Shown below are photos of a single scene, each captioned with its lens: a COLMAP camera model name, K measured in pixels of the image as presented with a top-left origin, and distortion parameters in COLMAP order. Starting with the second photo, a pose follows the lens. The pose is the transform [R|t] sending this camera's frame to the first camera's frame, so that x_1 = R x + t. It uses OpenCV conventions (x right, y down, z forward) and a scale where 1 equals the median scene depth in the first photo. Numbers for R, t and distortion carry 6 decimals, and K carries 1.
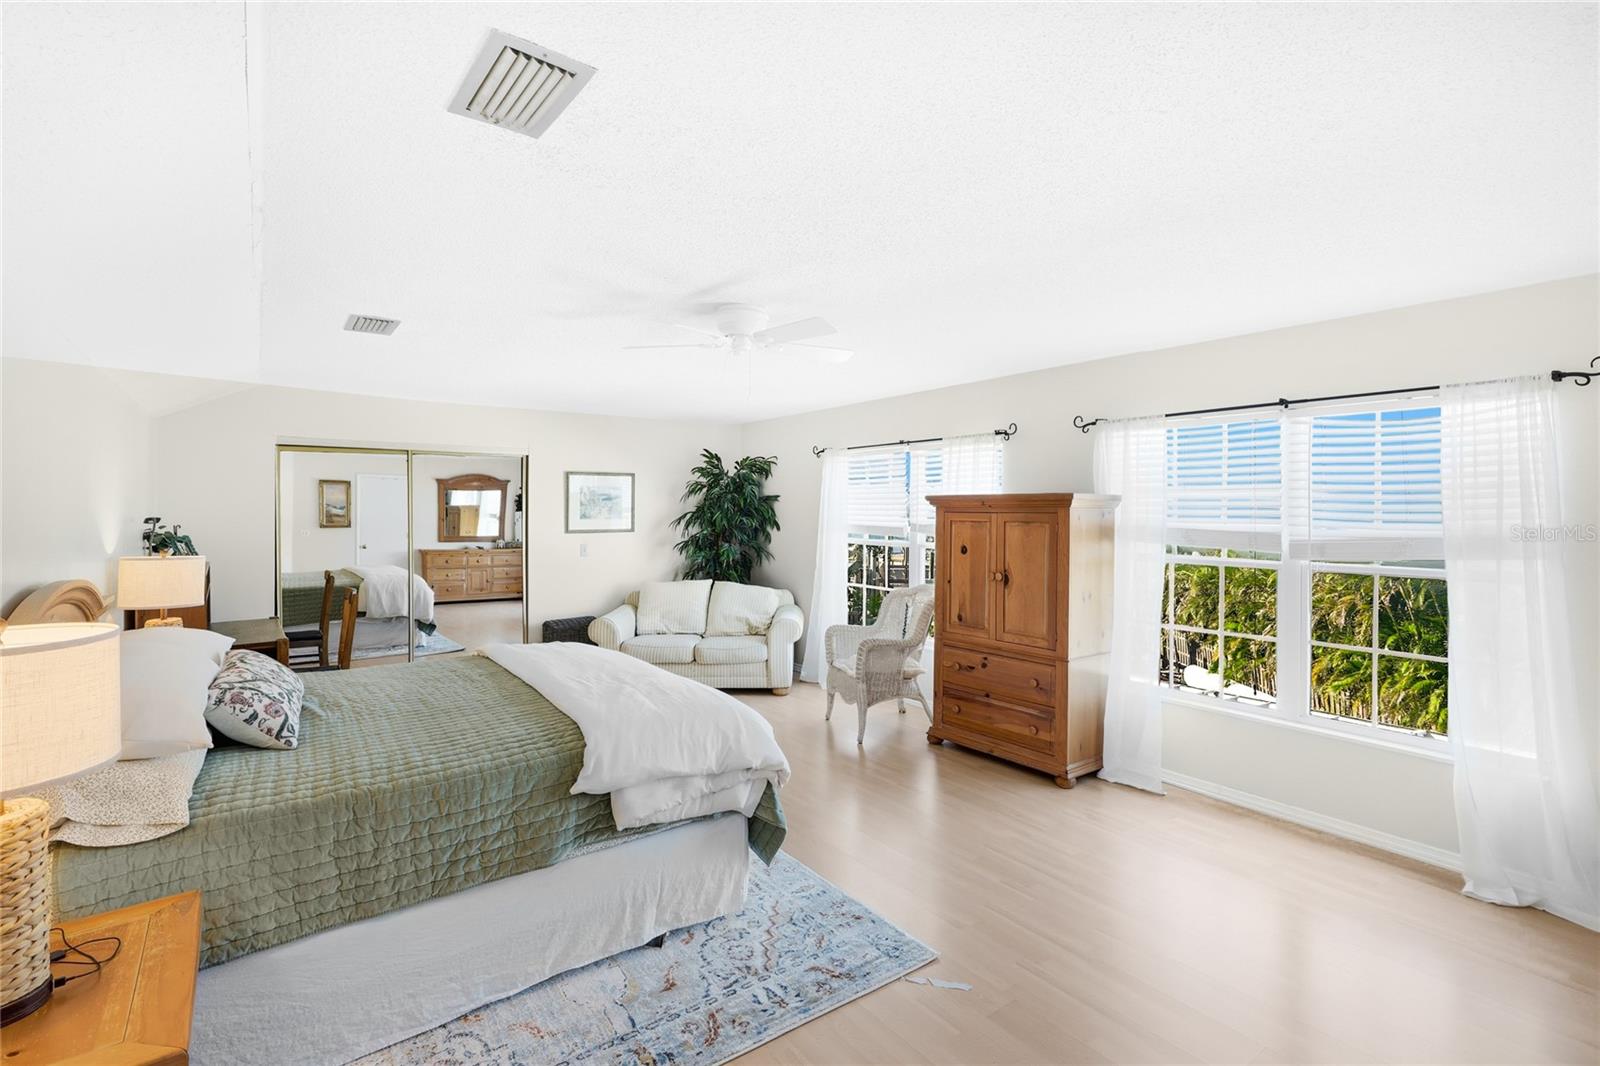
lens RADIAL K [[722.8, 0, 832.4], [0, 722.8, 518.6], [0, 0, 1]] dist [-0.000078, 0.001335]
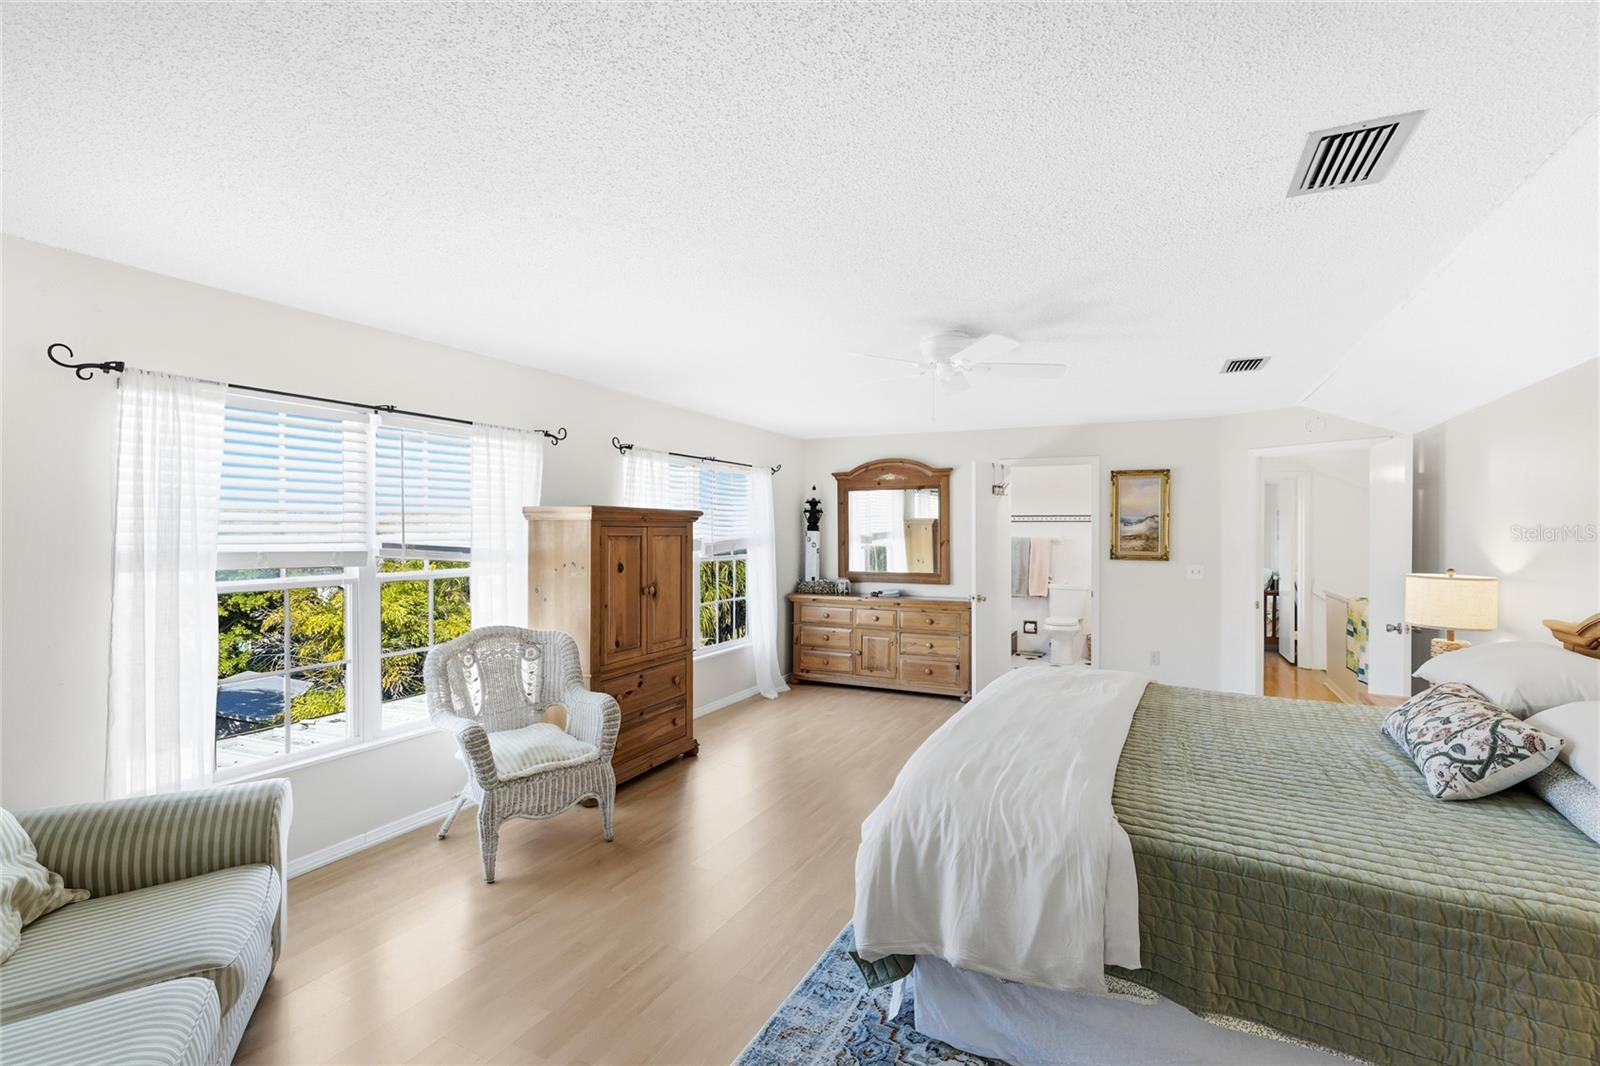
lens RADIAL K [[722.8, 0, 794.0], [0, 722.8, 522.7], [0, 0, 1]] dist [-0.000078, 0.001335]
pose [[-0.431380, 0.007840, 0.902136, -0.726515], [0.004123, 0.999969, -0.006719, -0.006044], [-0.902161, 0.000821, -0.431399, 1.183965]]
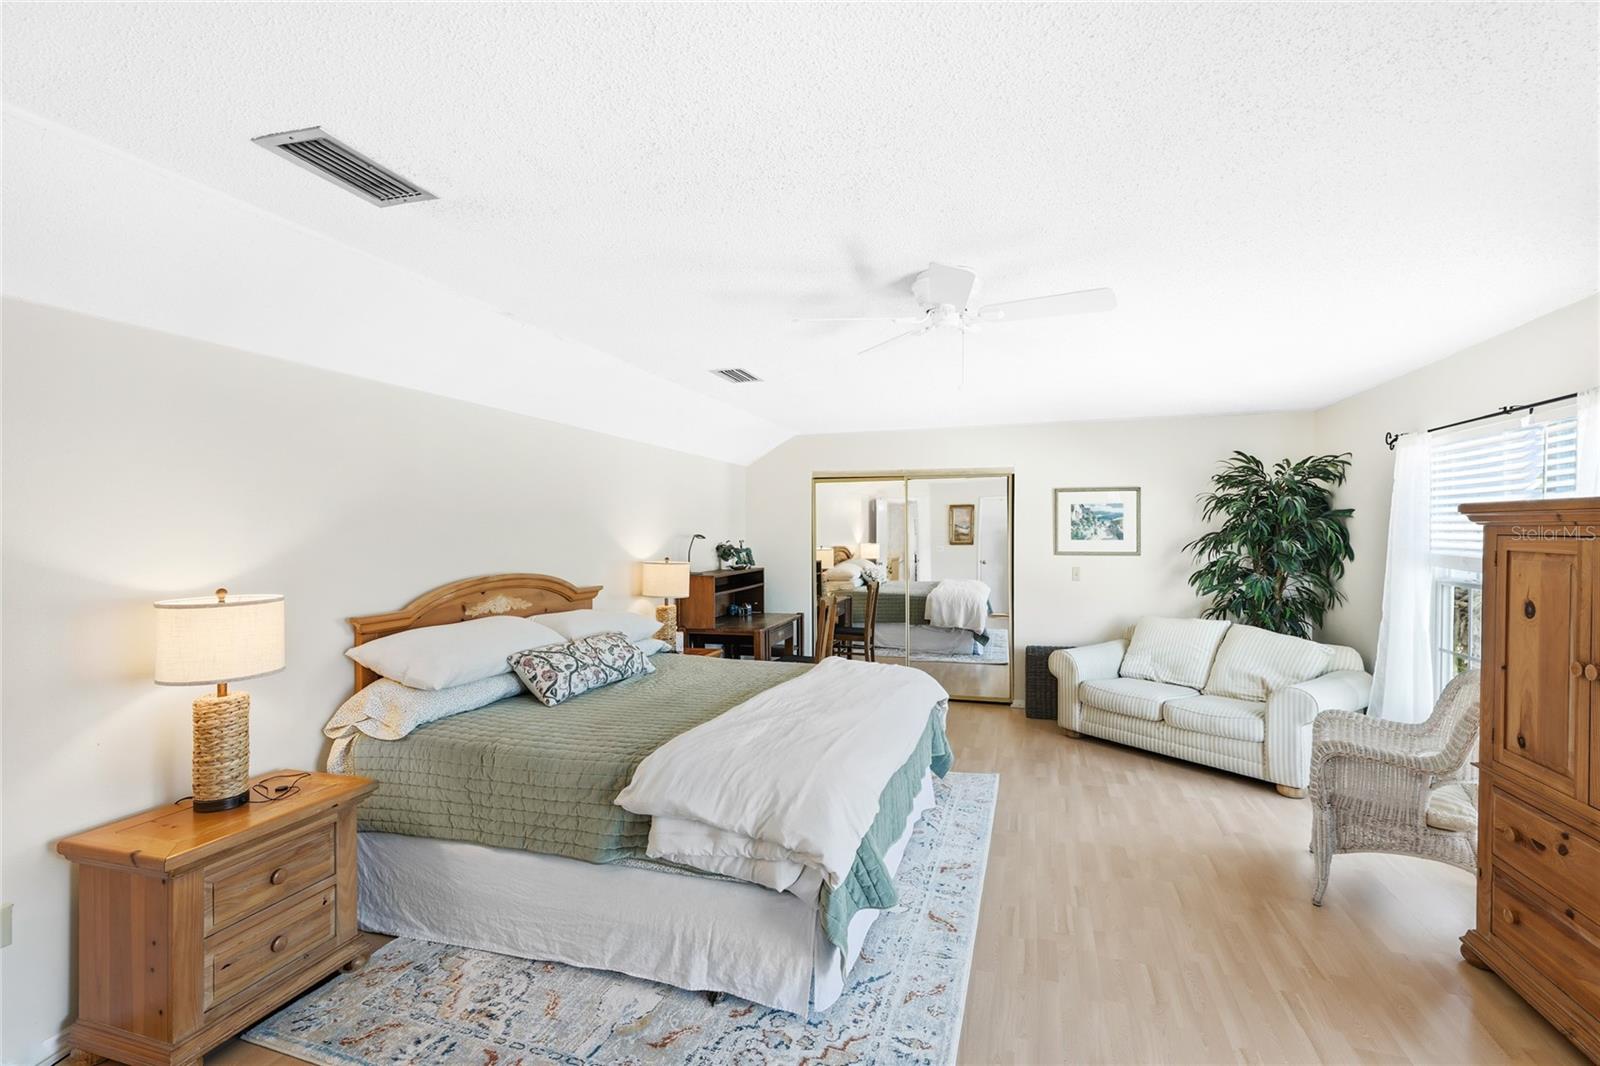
lens RADIAL K [[722.8, 0, 805.7], [0, 722.8, 536.8], [0, 0, 1]] dist [-0.000078, 0.001335]
pose [[0.580987, 0.008849, -0.813865, 0.296769], [-0.011043, 0.999935, 0.002989, -0.003442], [0.813838, 0.007251, 0.581047, 0.287493]]
